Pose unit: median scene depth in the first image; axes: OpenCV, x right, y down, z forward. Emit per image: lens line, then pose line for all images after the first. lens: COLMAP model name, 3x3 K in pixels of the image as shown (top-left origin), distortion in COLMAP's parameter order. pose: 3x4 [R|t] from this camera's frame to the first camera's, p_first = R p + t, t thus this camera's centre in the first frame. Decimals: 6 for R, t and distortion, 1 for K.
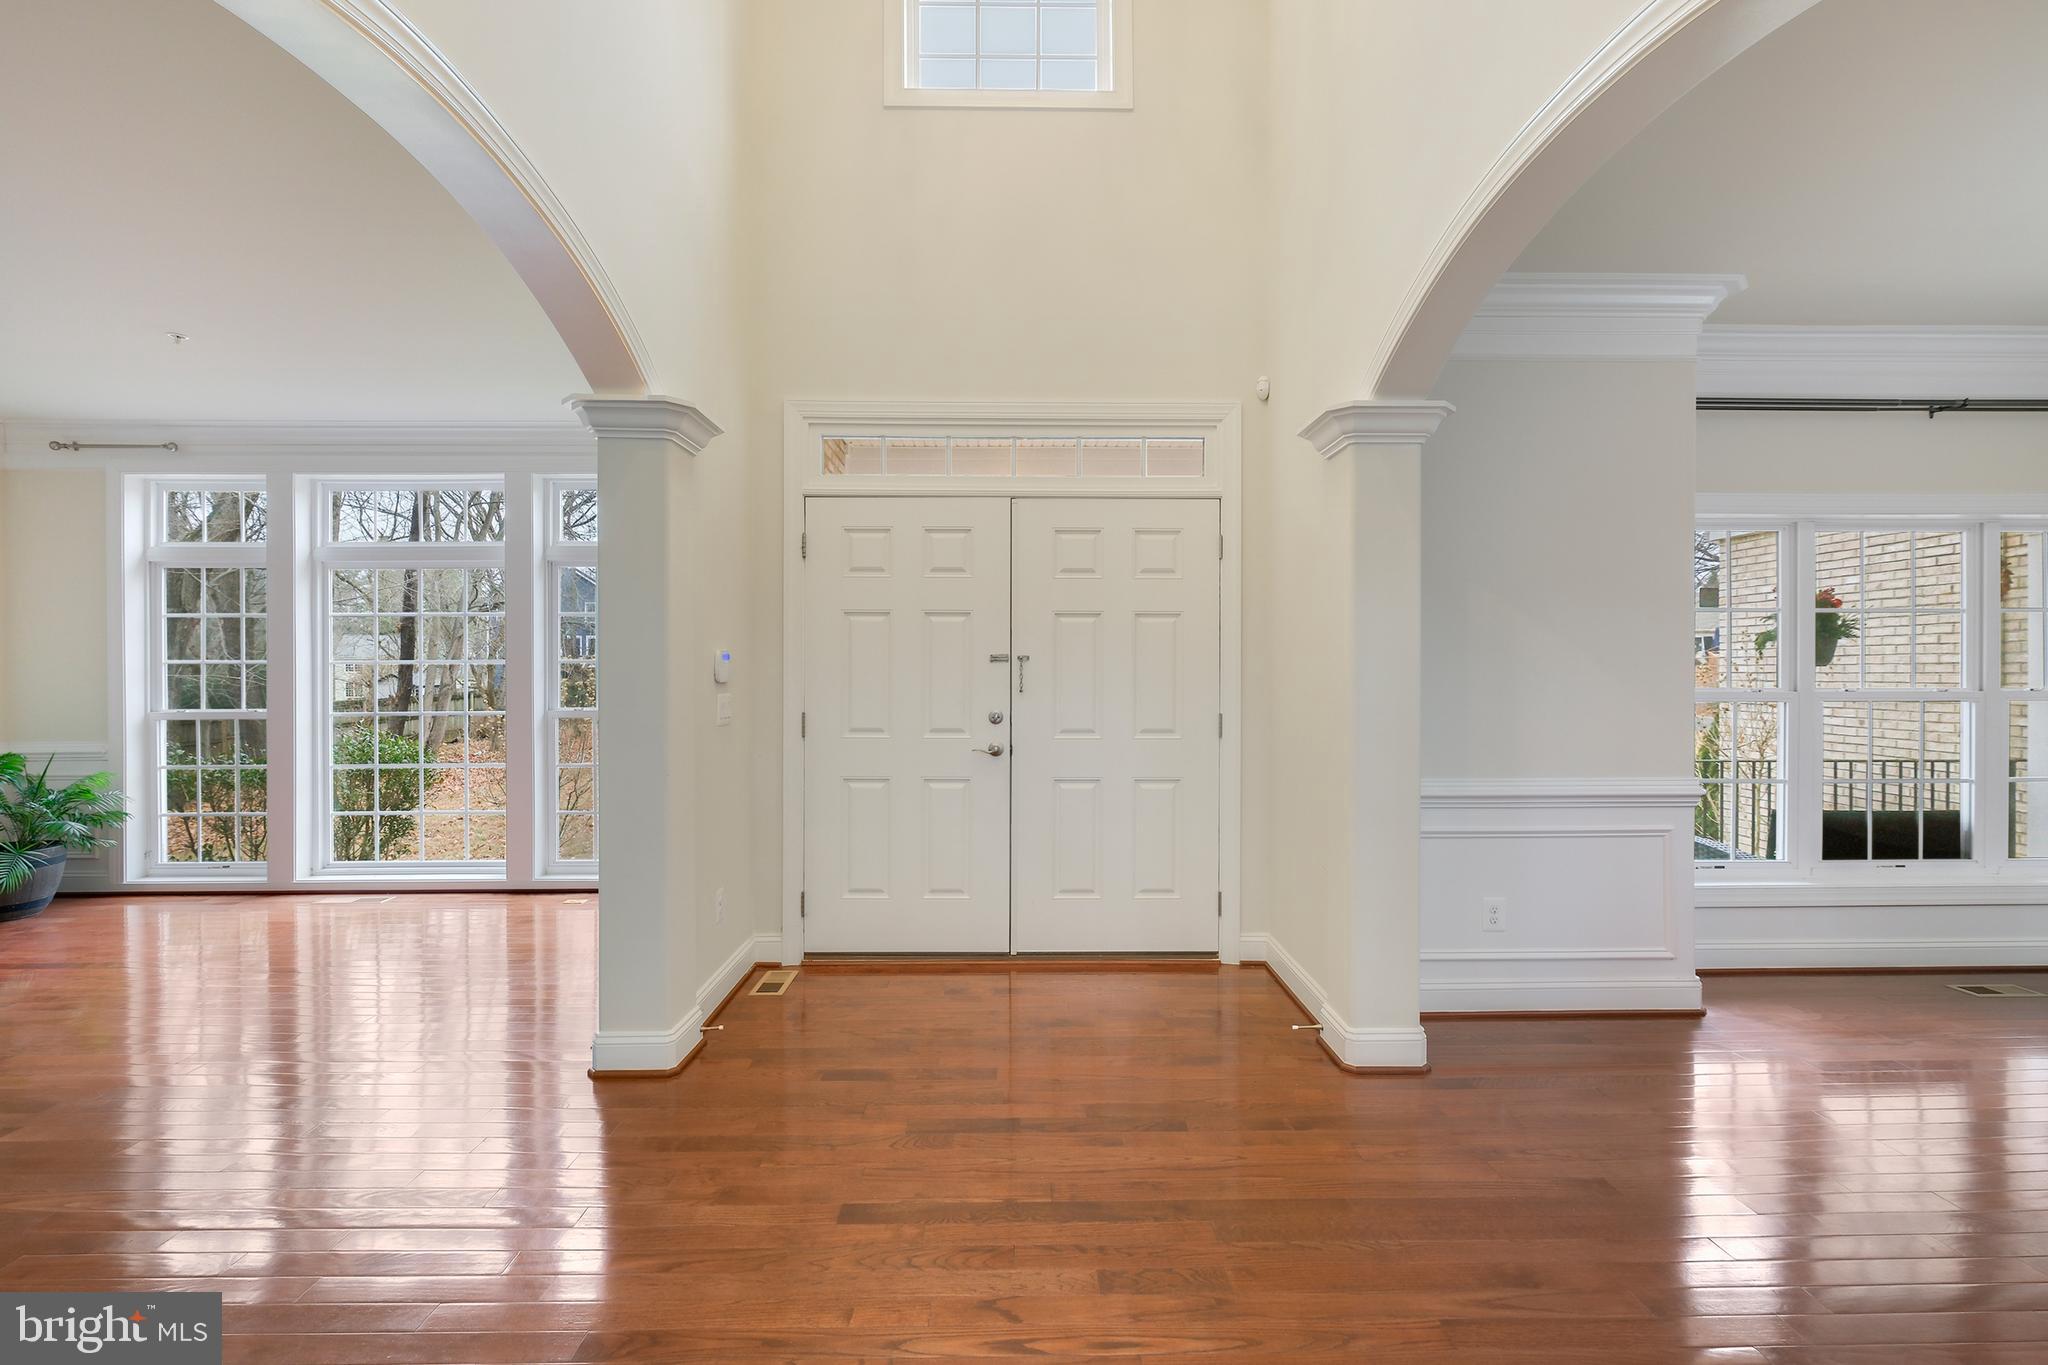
lens RADIAL K [[903.2, 0, 1010.9], [0, 903.2, 682.9], [0, 0, 1]] dist [0.003040, 0.000175]
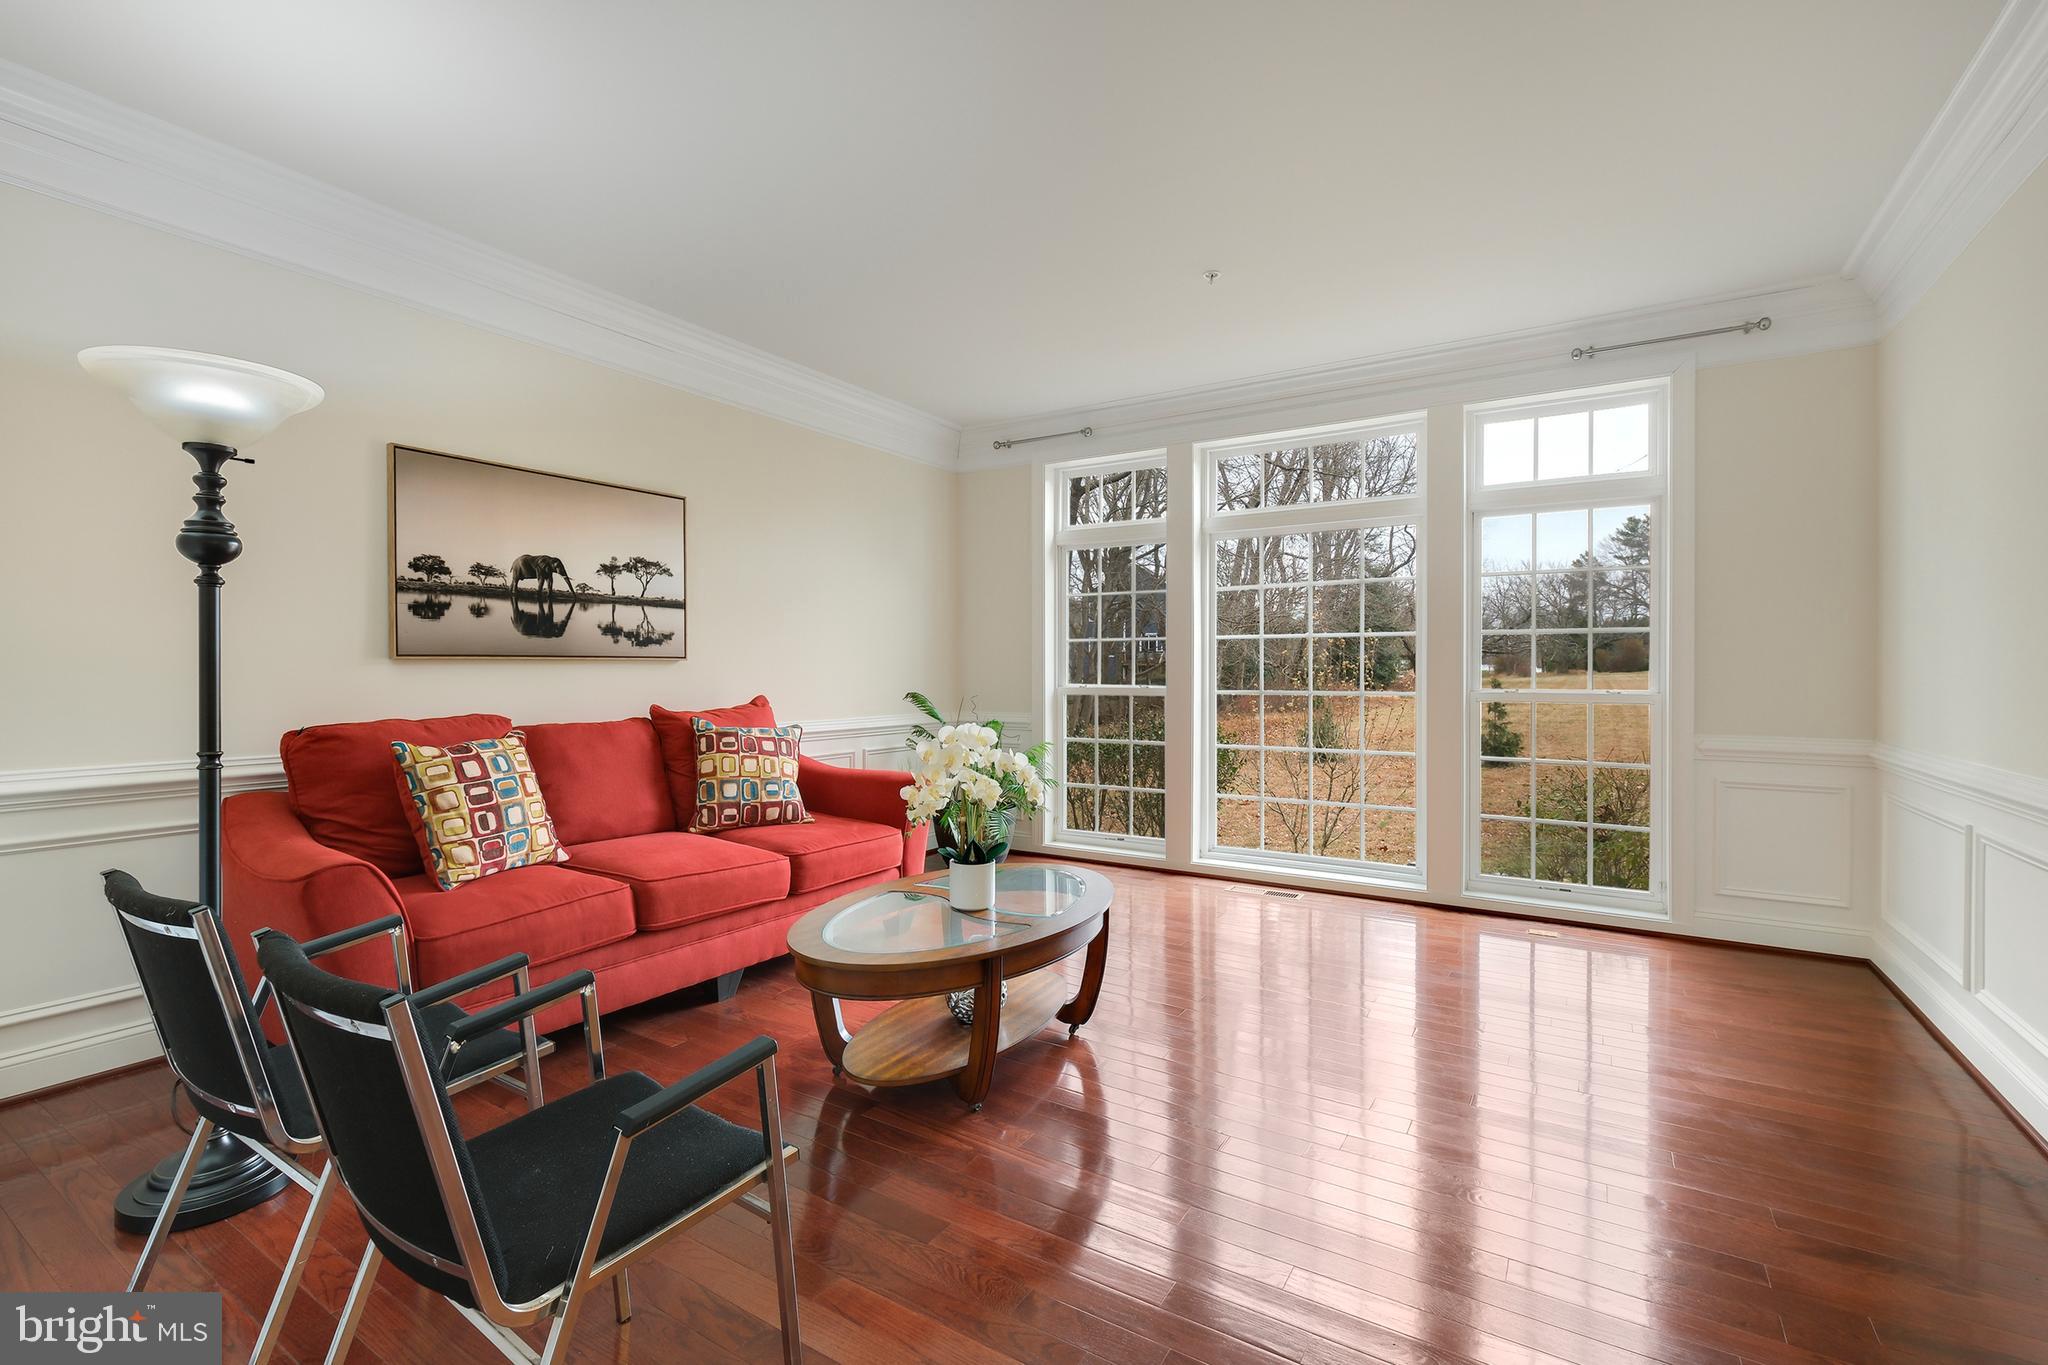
lens RADIAL K [[911.8, 0, 1029.3], [0, 911.8, 676.9], [0, 0, 1]] dist [0.000202, -0.000168]
pose [[0.840237, 0.009604, -0.542134, -0.412223], [-0.009536, 0.999950, 0.002933, 0.018734], [0.542136, 0.002705, 0.840287, 0.083779]]
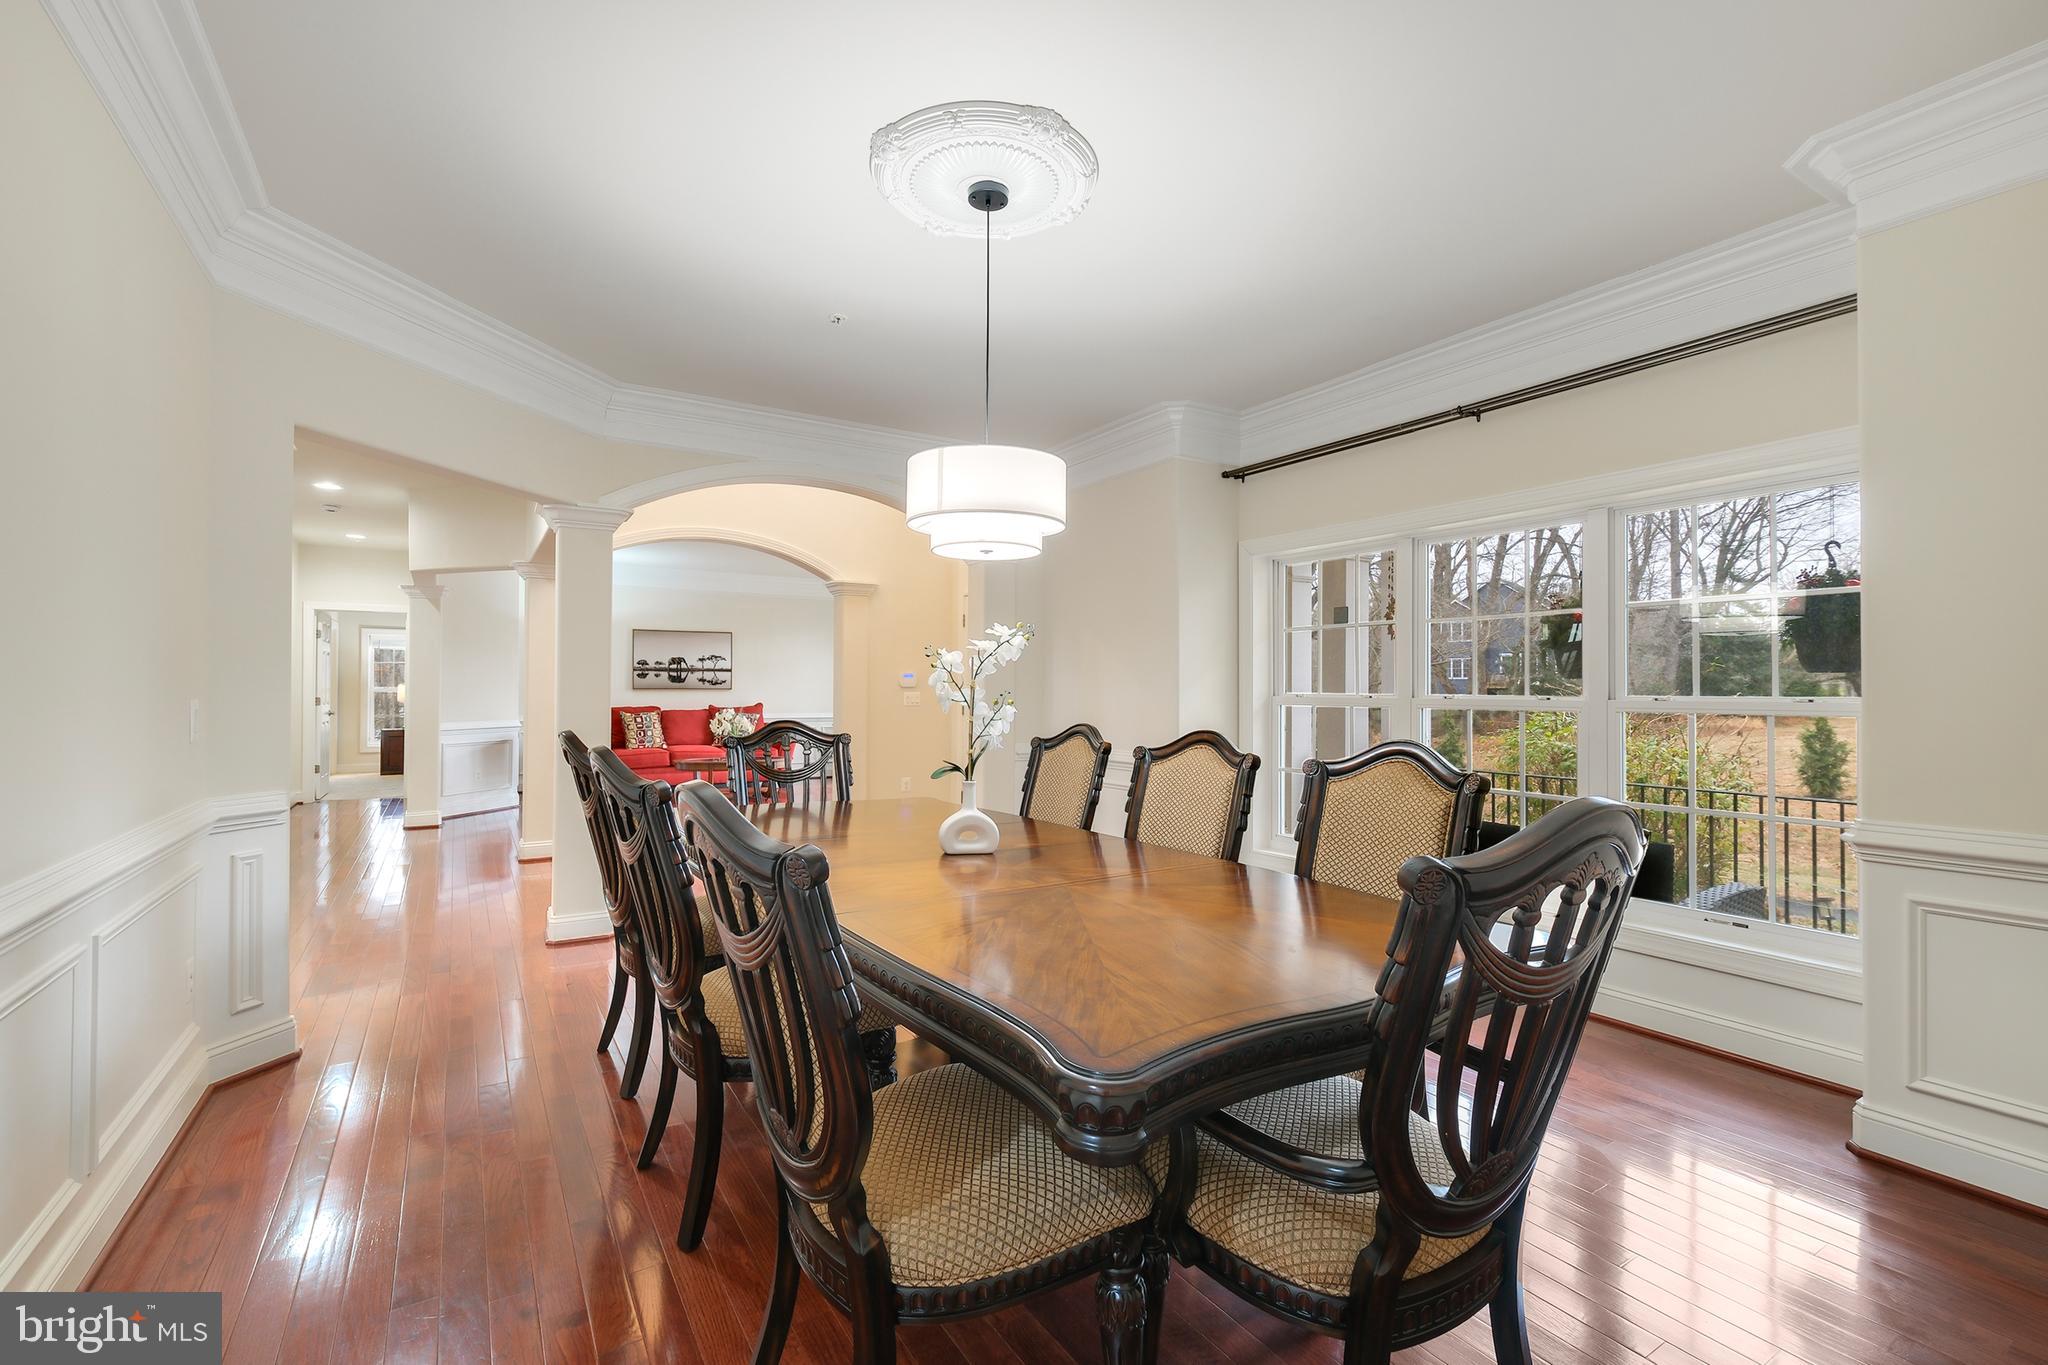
lens RADIAL K [[926.4, 0, 1032.9], [0, 926.4, 660.1], [0, 0, 1]] dist [0.003932, -0.000029]
pose [[0.519341, -0.022412, -0.854273, 1.268548], [-0.012838, 0.999339, -0.034023, 0.004502], [0.854471, 0.028637, 0.518710, 0.035450]]
